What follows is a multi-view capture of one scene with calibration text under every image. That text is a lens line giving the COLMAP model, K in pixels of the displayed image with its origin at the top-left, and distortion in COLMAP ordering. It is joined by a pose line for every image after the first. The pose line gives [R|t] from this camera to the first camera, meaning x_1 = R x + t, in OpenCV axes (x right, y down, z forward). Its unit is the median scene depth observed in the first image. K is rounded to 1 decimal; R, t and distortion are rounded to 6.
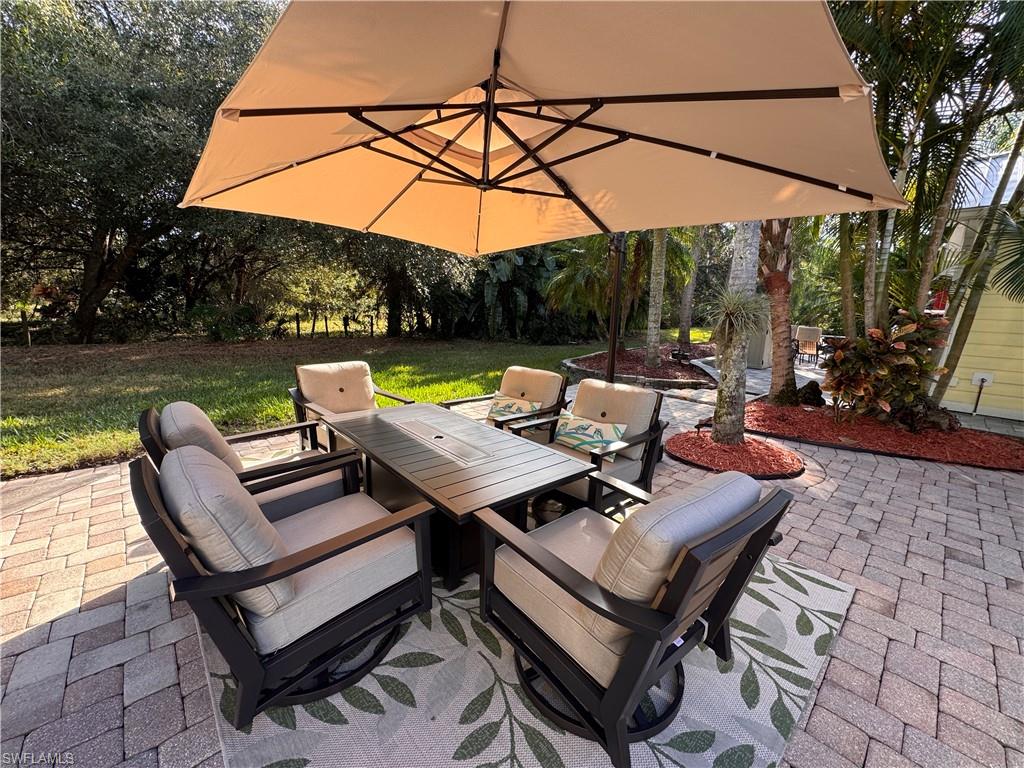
lens RADIAL K [[409.7, 0, 509.4], [0, 409.7, 385.2], [0, 0, 1]] dist [-0.000353, 0.000133]
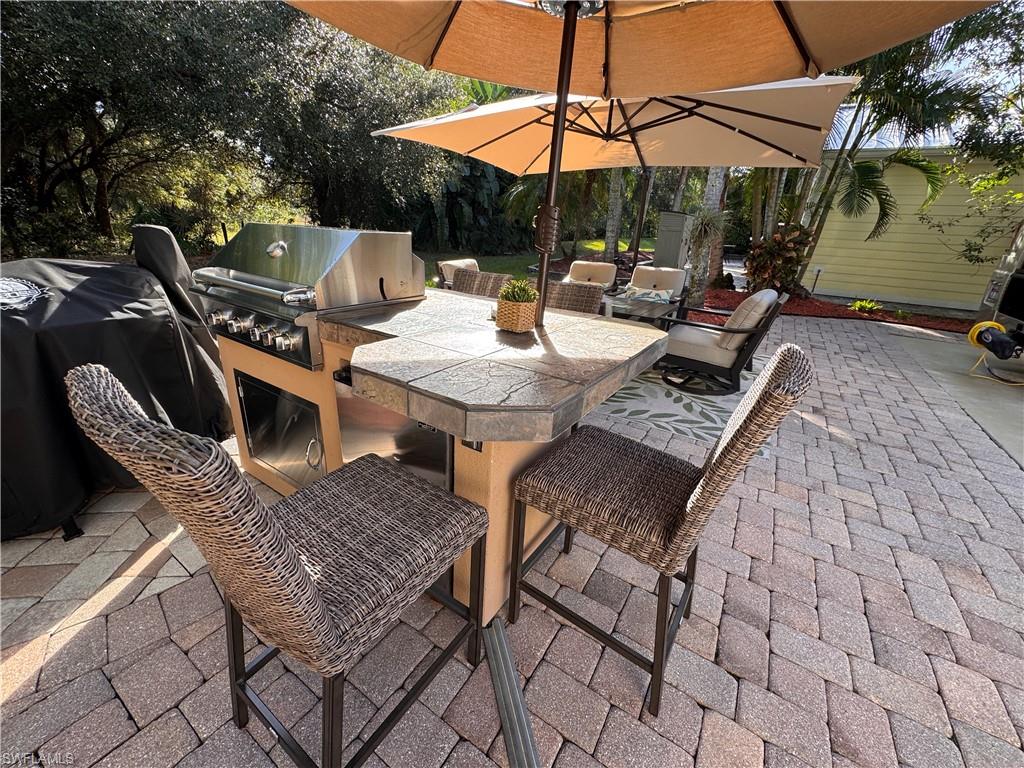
lens RADIAL K [[408.8, 0, 509.3], [0, 408.8, 384.1], [0, 0, 1]] dist [-0.001304, 0.000056]
pose [[0.967204, -0.086409, 0.238853, -0.851326], [0.038013, 0.979009, 0.200243, 0.115143], [-0.251142, -0.184596, 0.950185, -0.568213]]
